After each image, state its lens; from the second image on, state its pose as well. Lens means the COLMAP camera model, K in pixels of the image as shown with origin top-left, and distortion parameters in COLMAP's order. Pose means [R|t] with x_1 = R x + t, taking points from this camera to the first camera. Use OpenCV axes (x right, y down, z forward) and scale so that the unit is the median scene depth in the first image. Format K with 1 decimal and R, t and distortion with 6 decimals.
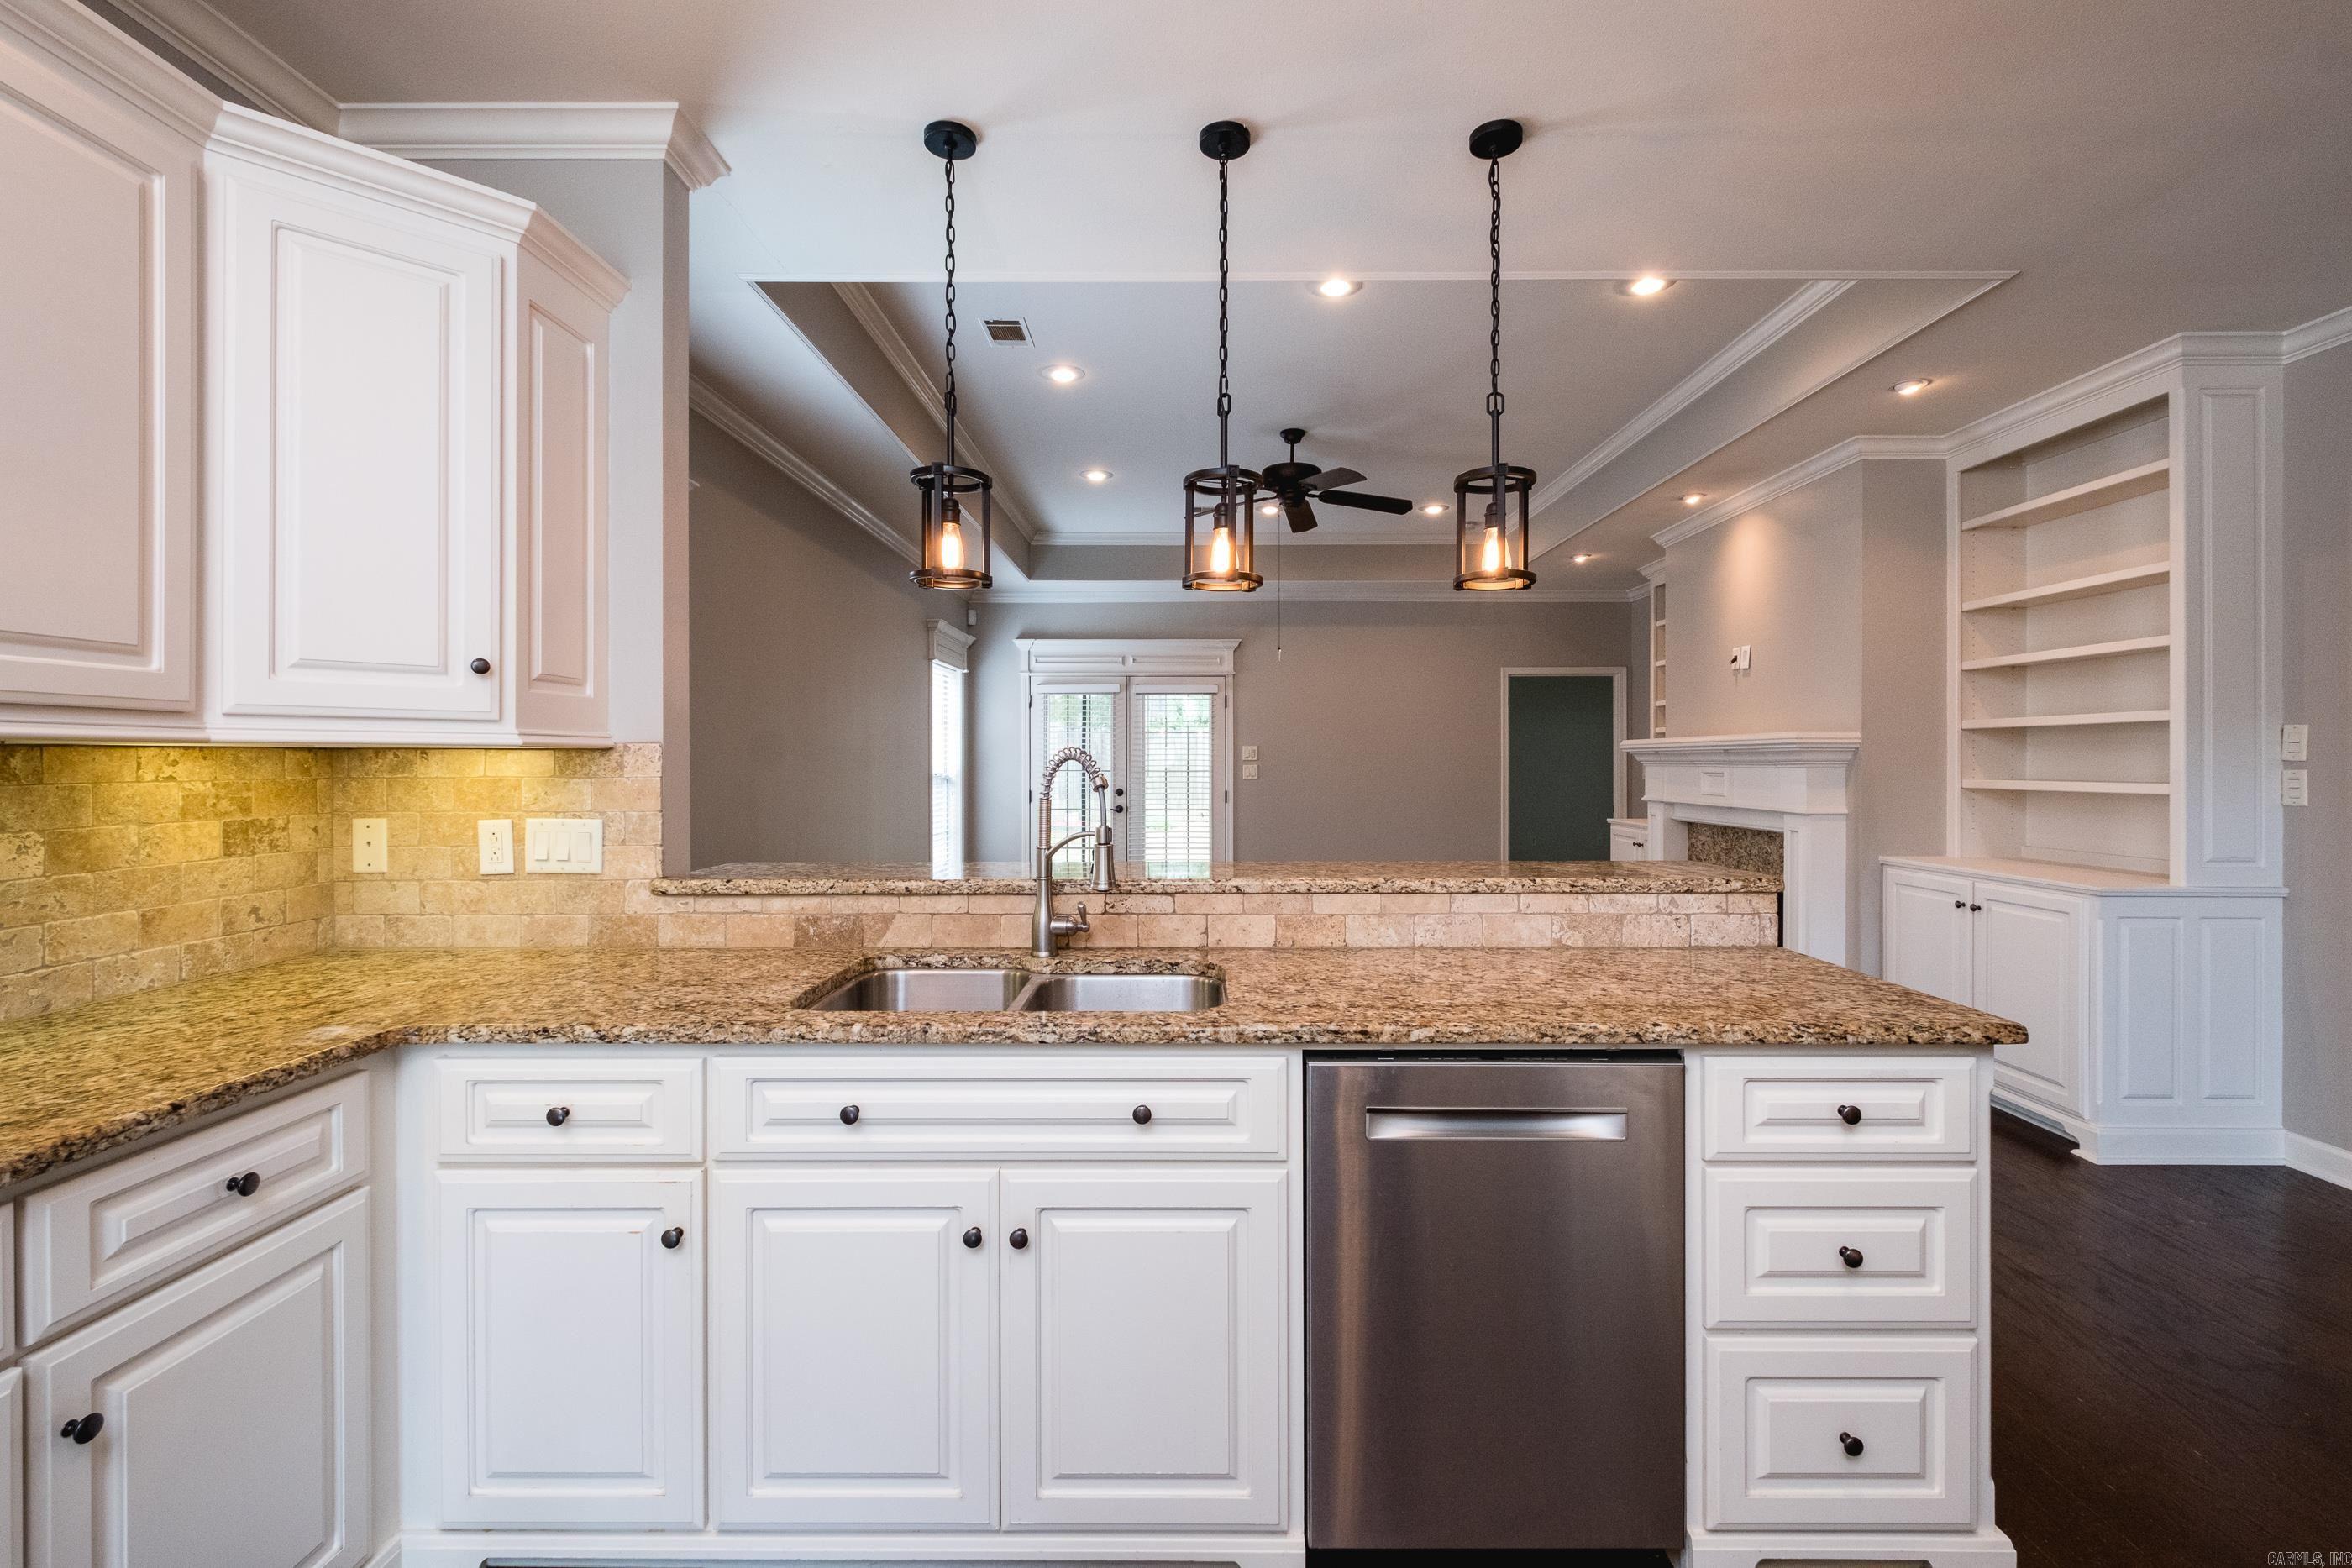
lens RADIAL K [[1019.0, 0, 1170.4], [0, 1019.0, 756.1], [0, 0, 1]] dist [0.001139, -0.000095]
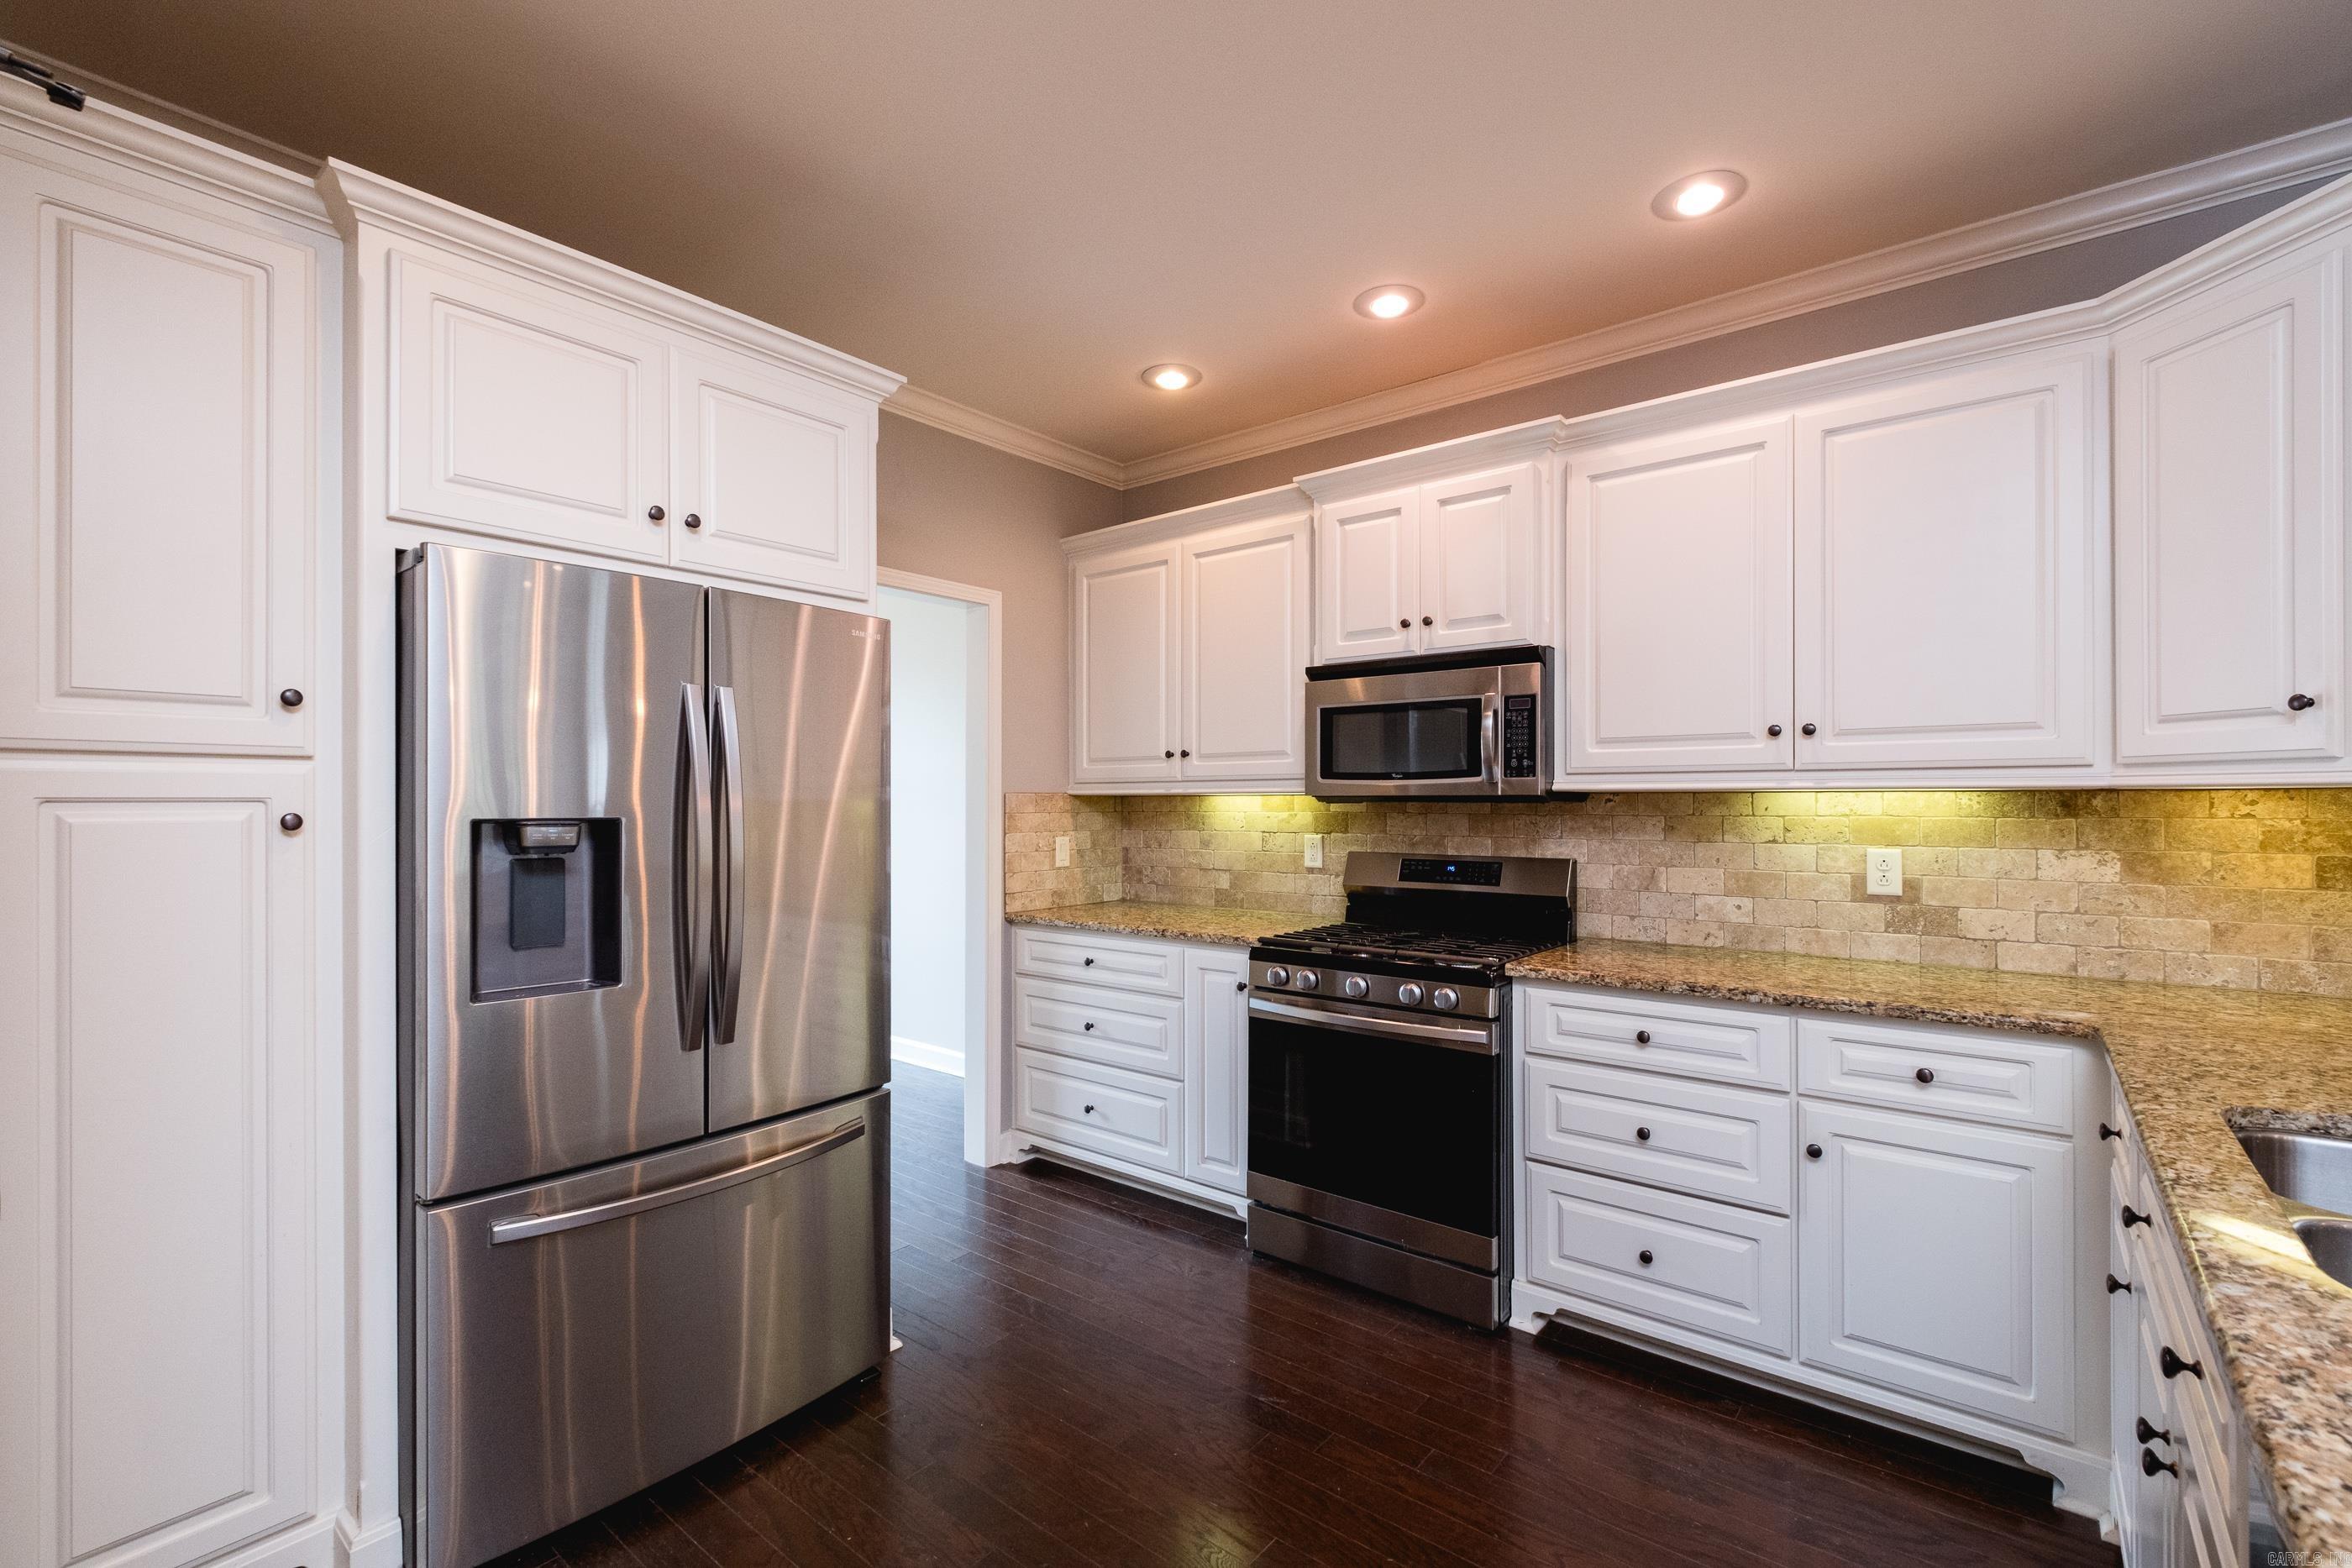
lens RADIAL K [[1013.2, 0, 1101.6], [0, 1013.2, 799.1], [0, 0, 1]] dist [0.001060, 0.000266]
pose [[-0.648728, 0.001435, -0.761019, 0.359349], [0.005367, 0.999982, -0.002689, -0.000624], [0.761002, -0.005829, -0.648724, 0.346152]]
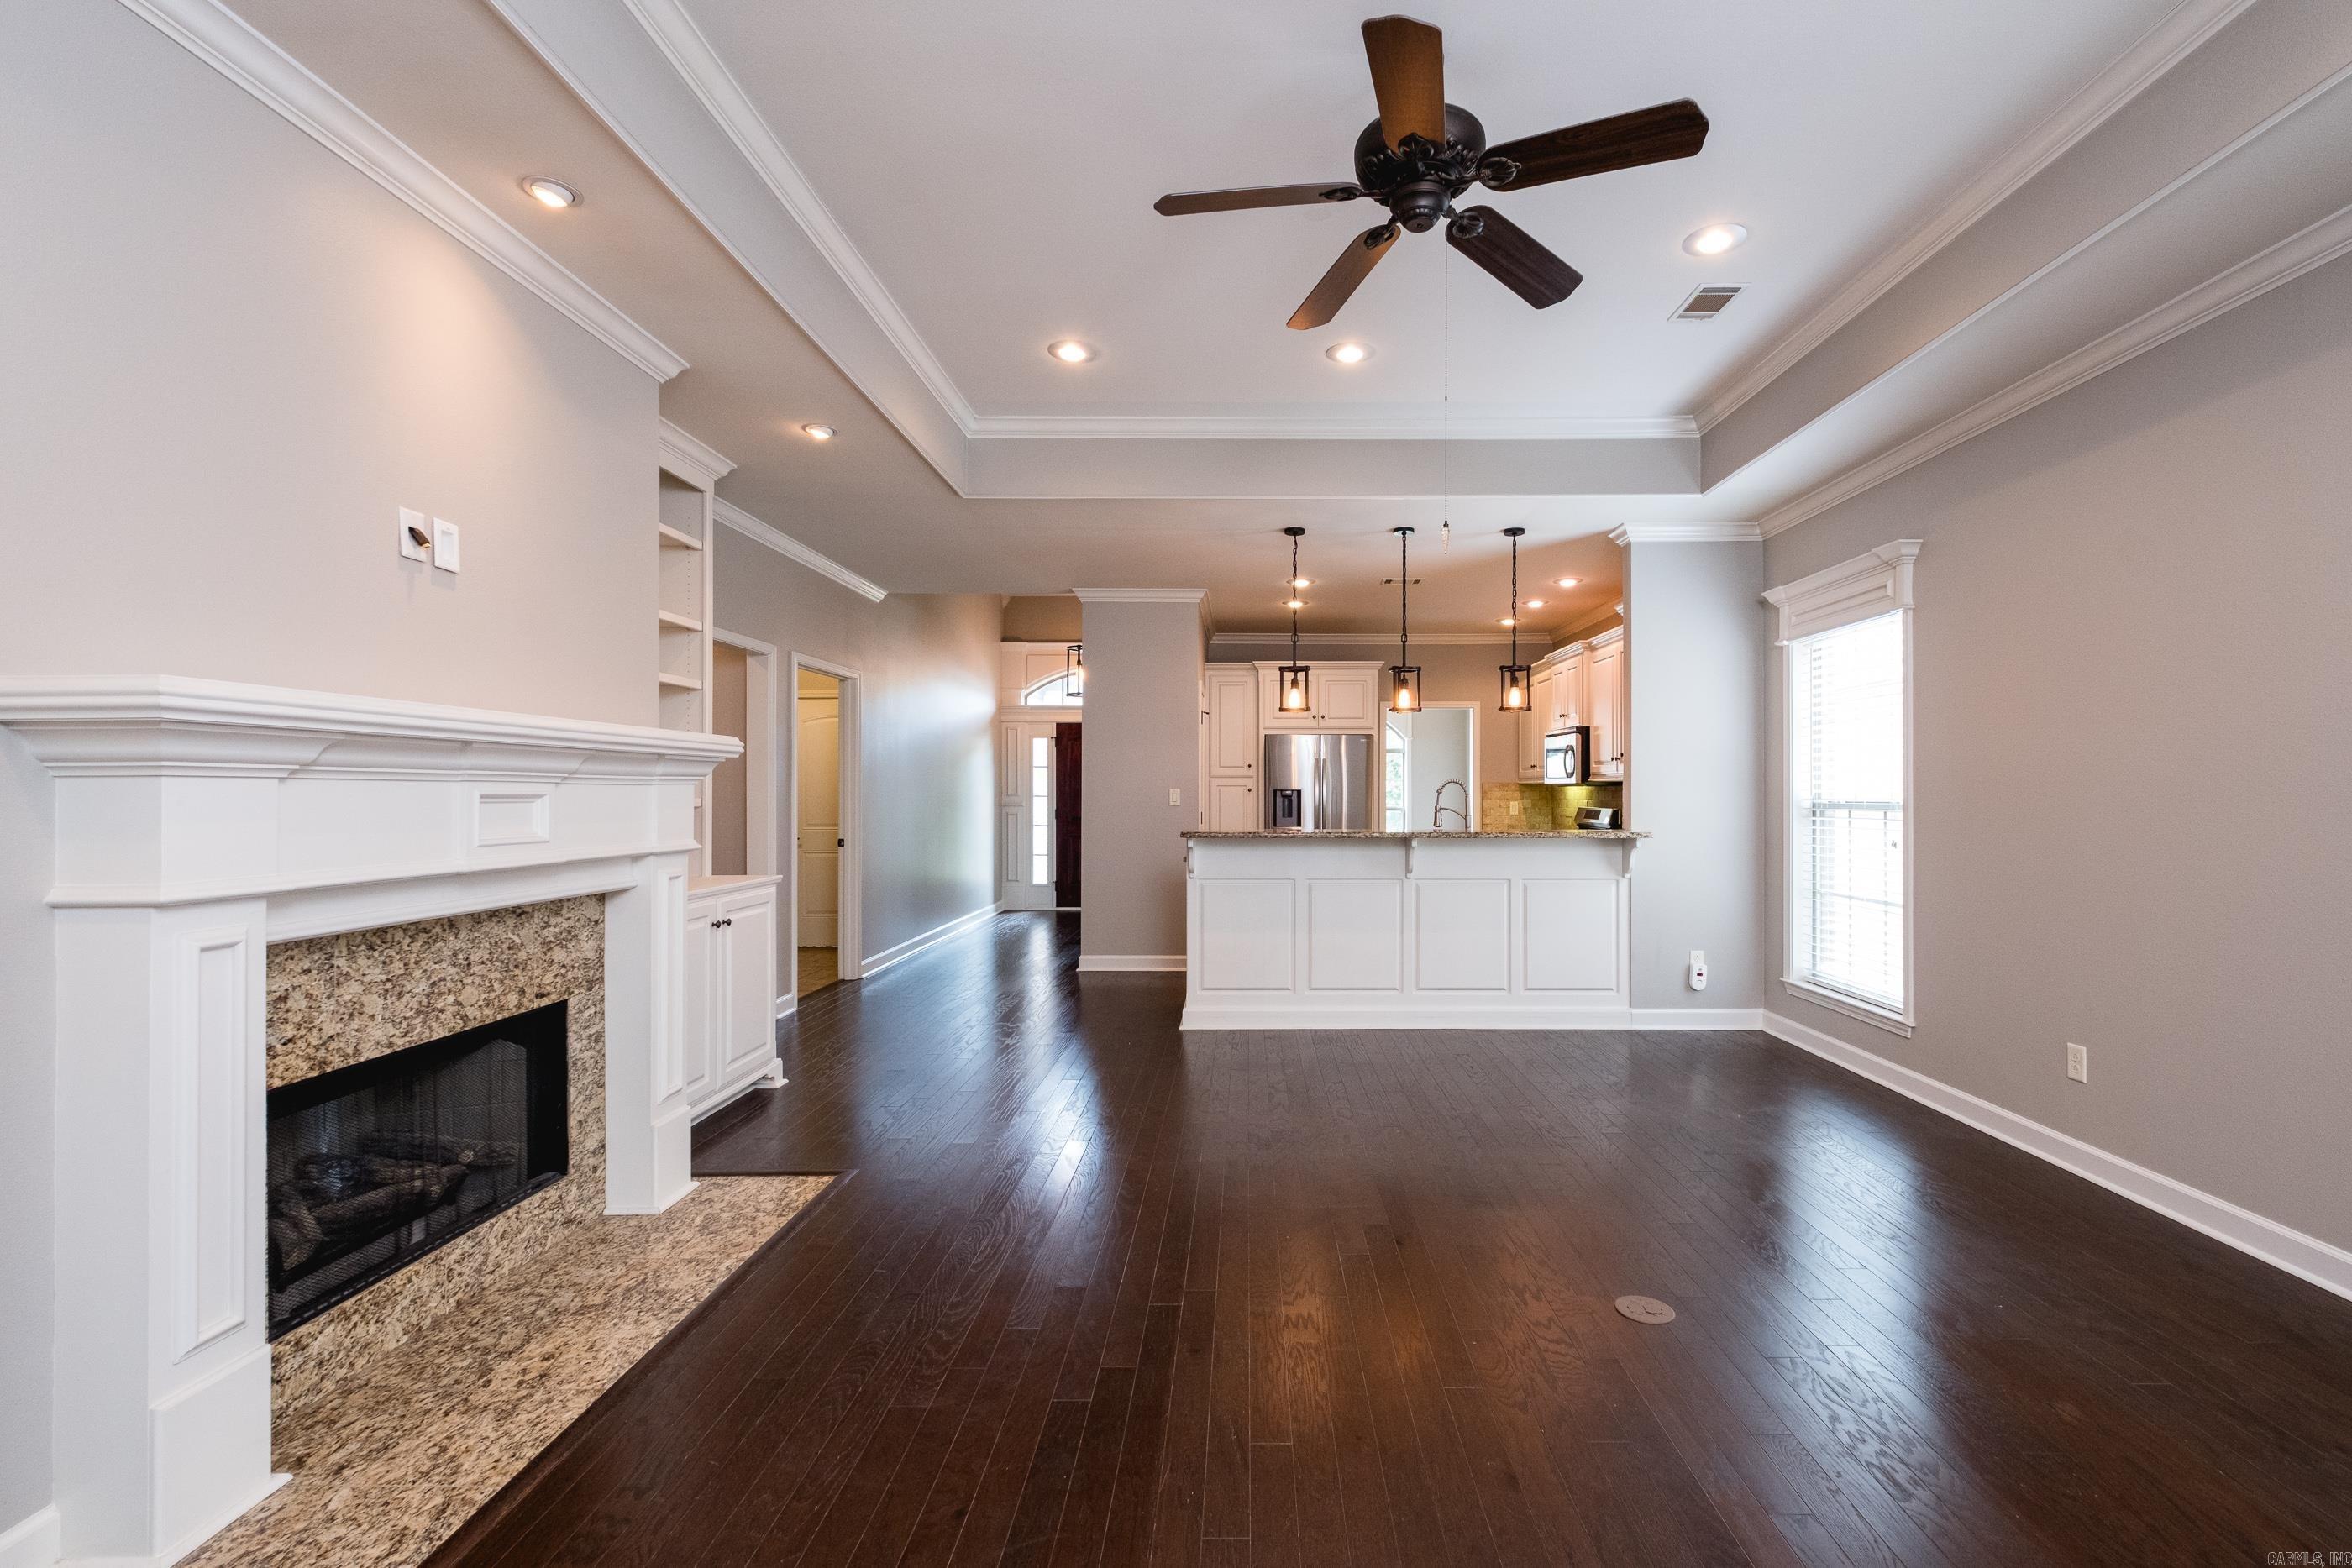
lens RADIAL K [[1013.3, 0, 1253.0], [0, 1013.3, 785.1], [0, 0, 1]] dist [0.000884, -0.002769]
pose [[-0.999702, 0.000903, -0.024386, 0.294816], [0.001212, 0.999919, -0.012634, 0.025513], [0.024373, -0.012660, -0.999623, 2.076080]]
